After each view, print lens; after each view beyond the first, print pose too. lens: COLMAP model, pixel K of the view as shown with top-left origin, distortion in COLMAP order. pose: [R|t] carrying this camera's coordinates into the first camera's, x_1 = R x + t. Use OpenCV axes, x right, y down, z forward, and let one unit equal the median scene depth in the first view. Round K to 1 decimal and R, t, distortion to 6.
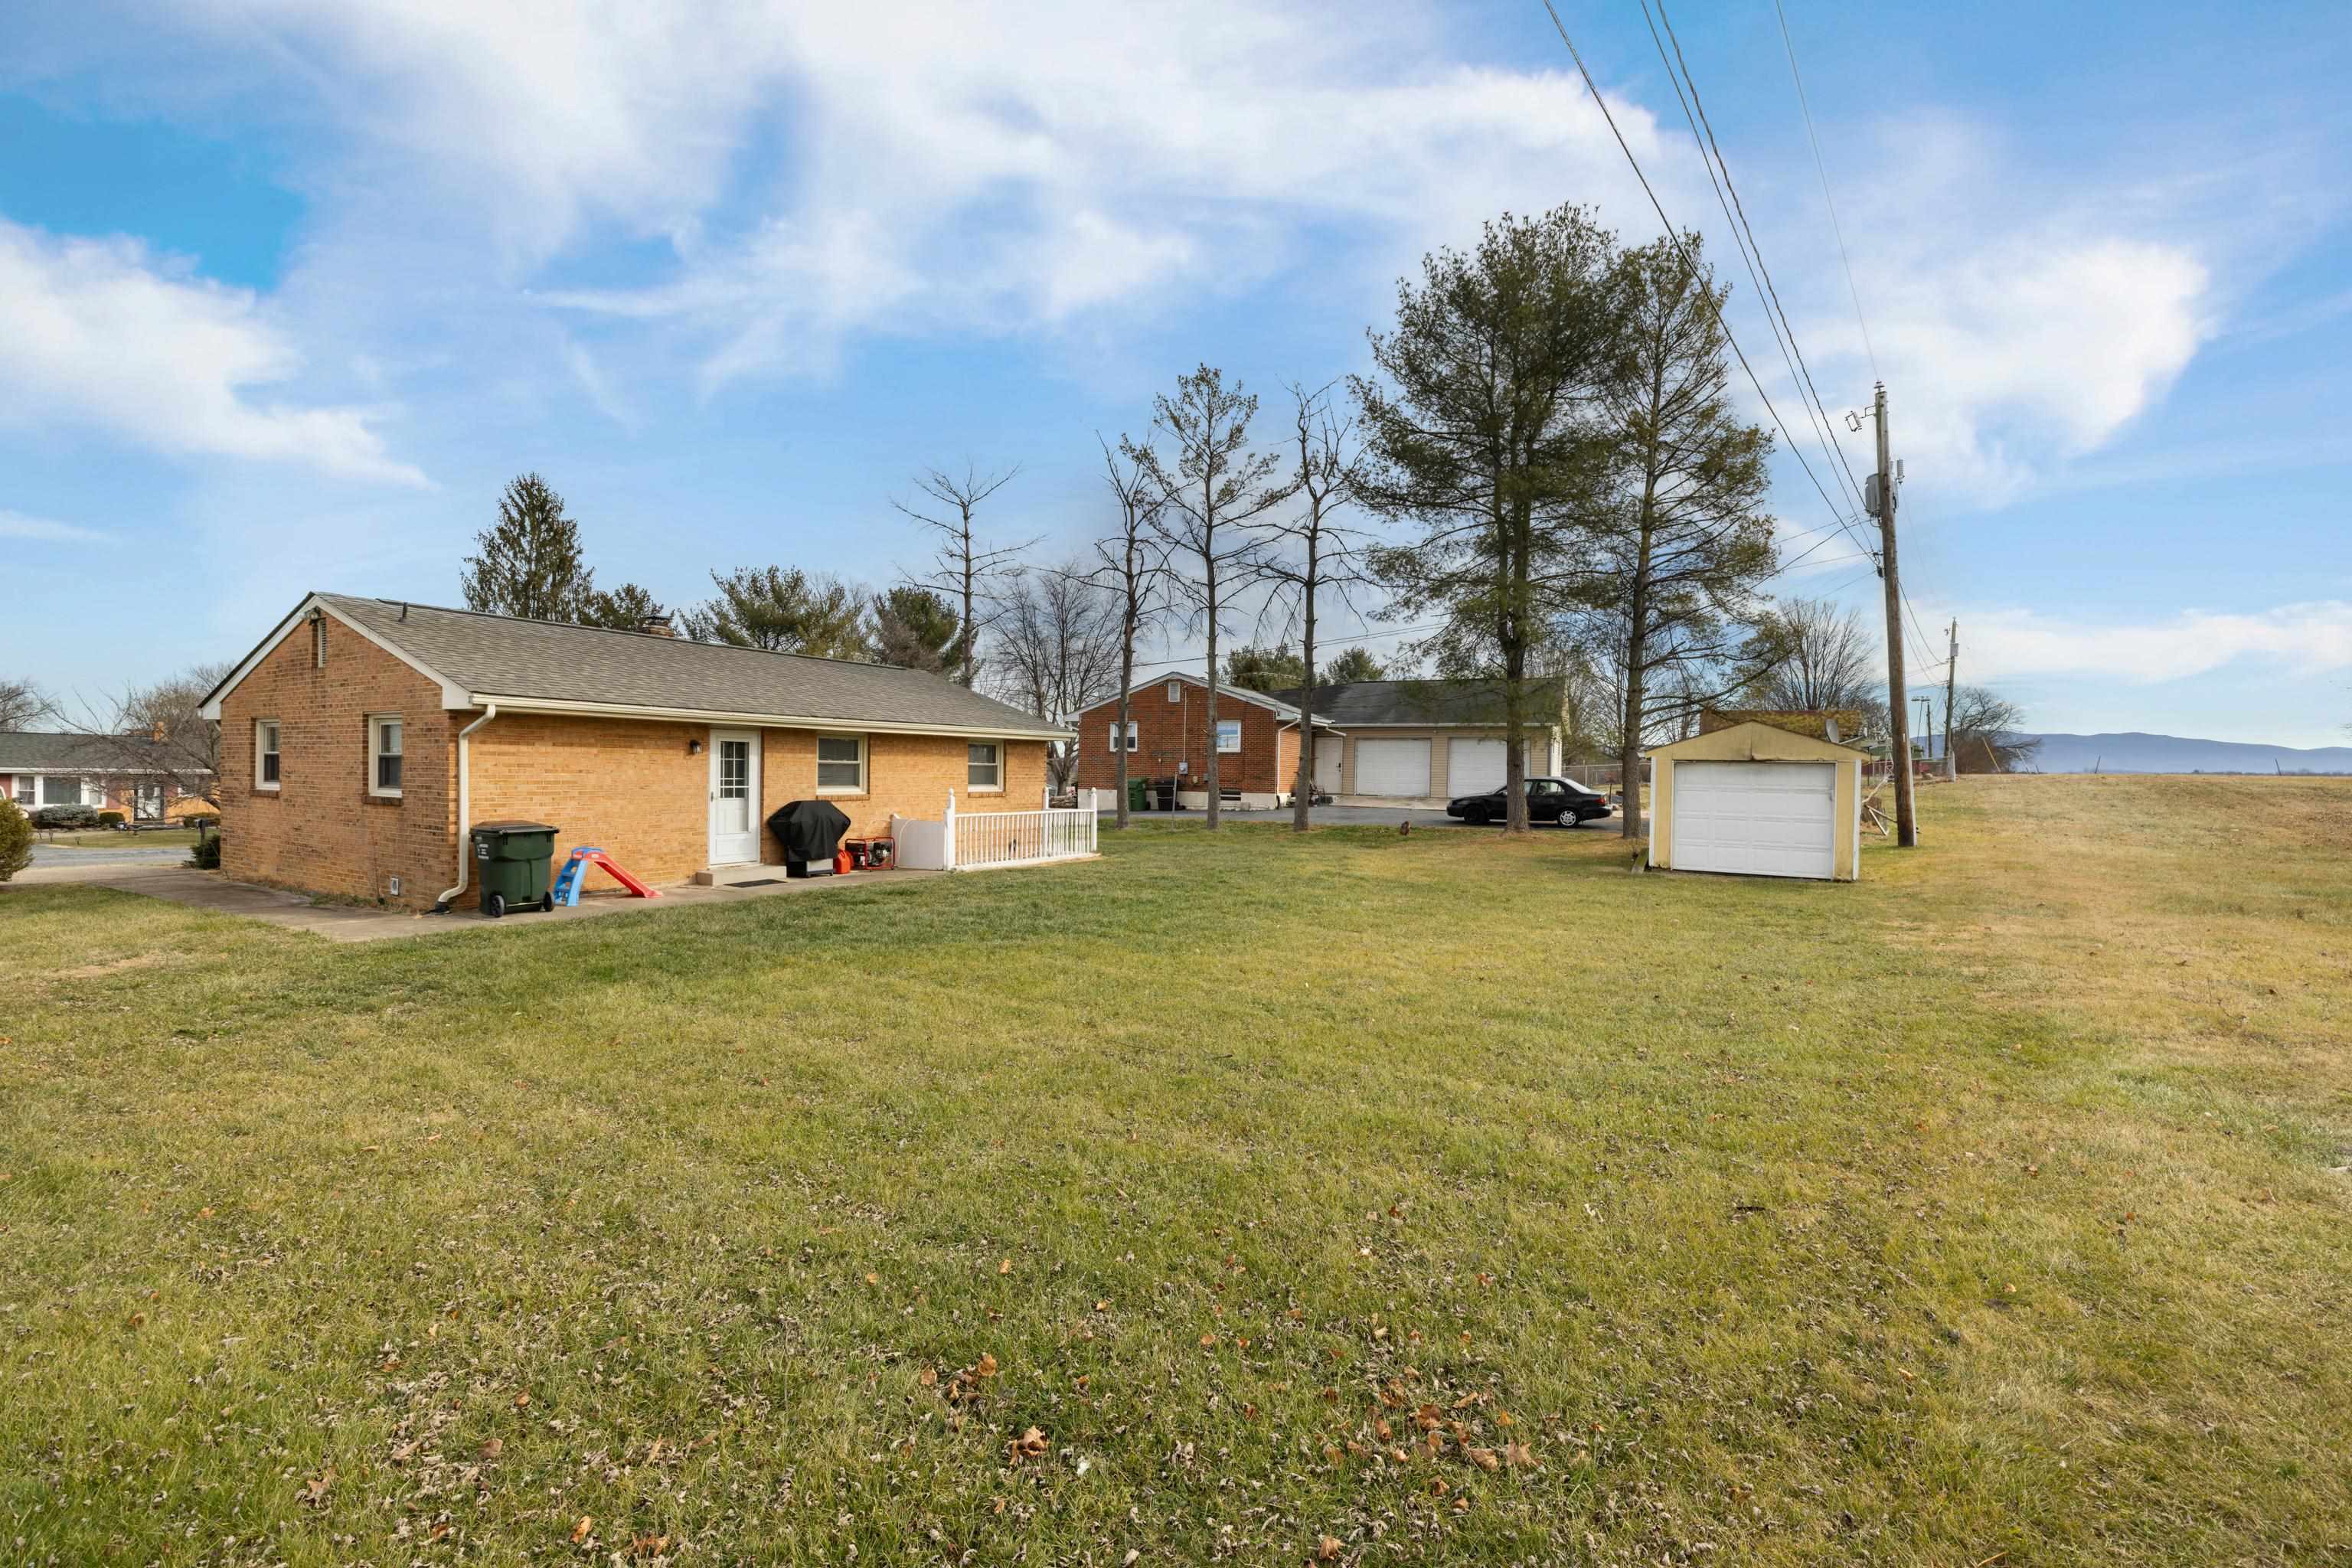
lens RADIAL K [[998.2, 0, 1182.9], [0, 998.2, 785.7], [0, 0, 1]] dist [0.003043, -0.000017]
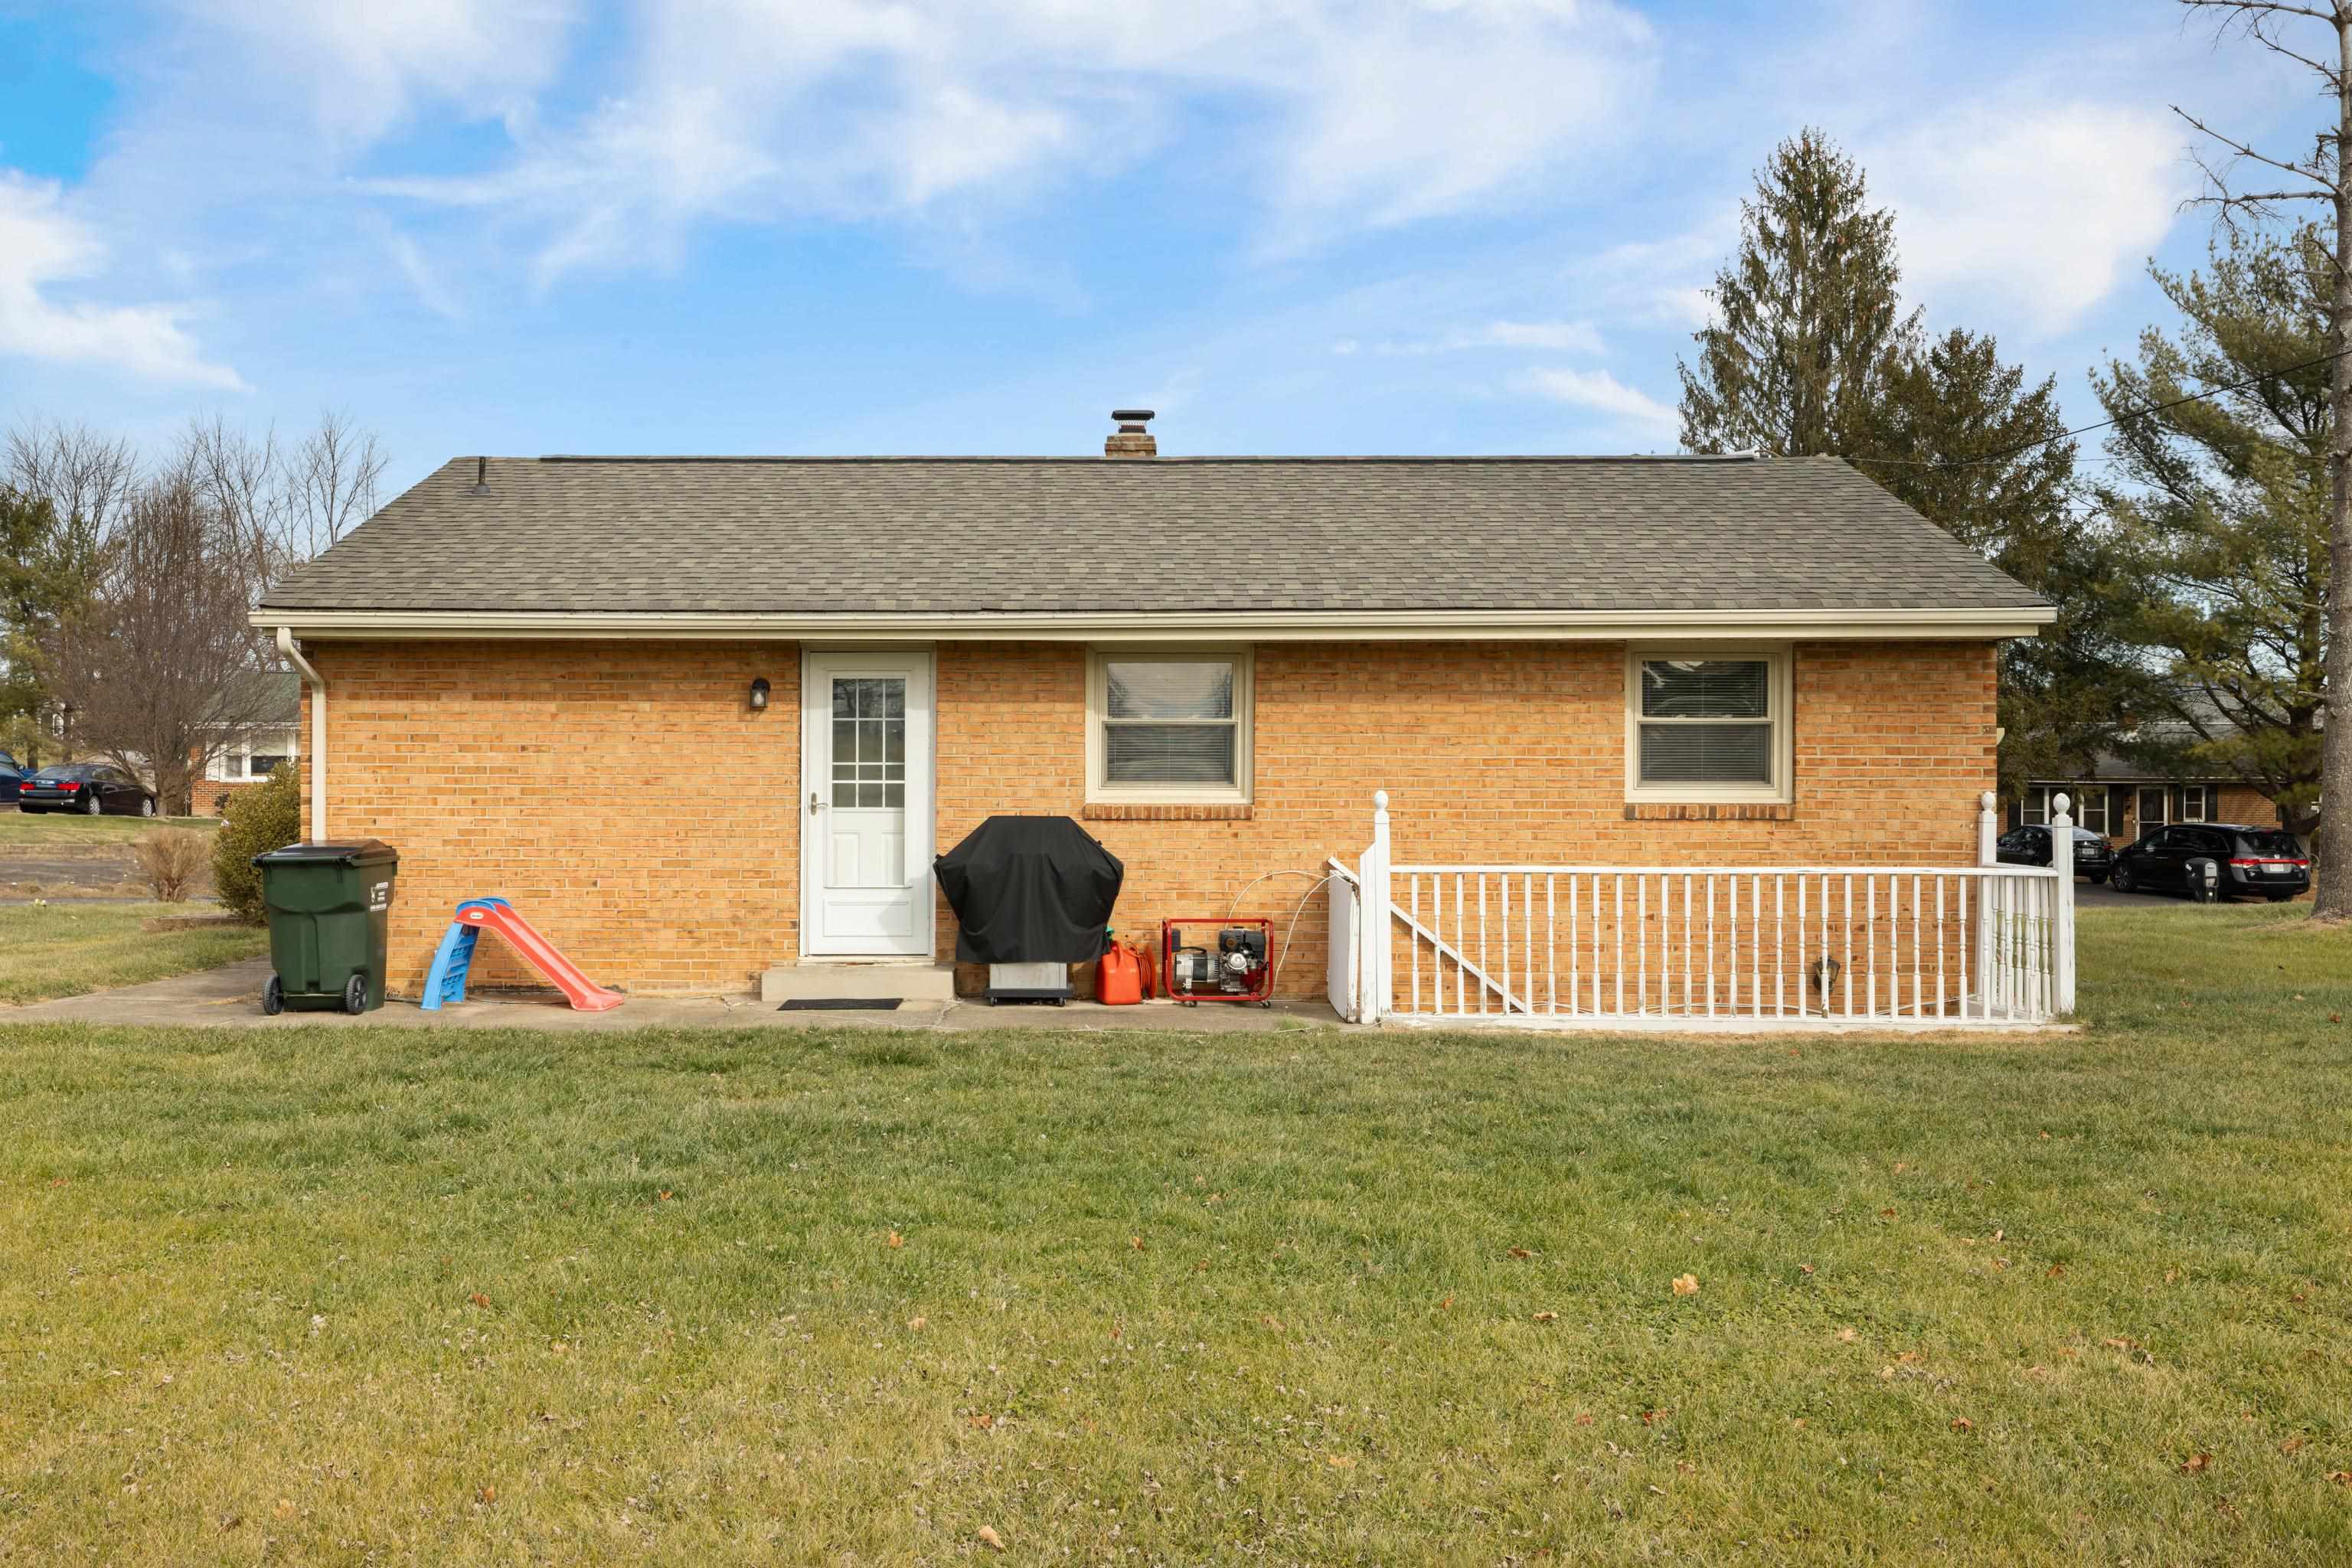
lens RADIAL K [[2317.6, 0, 1065.4], [0, 2317.6, 761.9], [0, 0, 1]] dist [-0.001858, 0.000000]
pose [[0.487679, -0.005172, -0.873008, 0.451297], [-0.007479, 0.999921, -0.010101, 0.001891], [0.872991, 0.011455, 0.487602, 0.537558]]
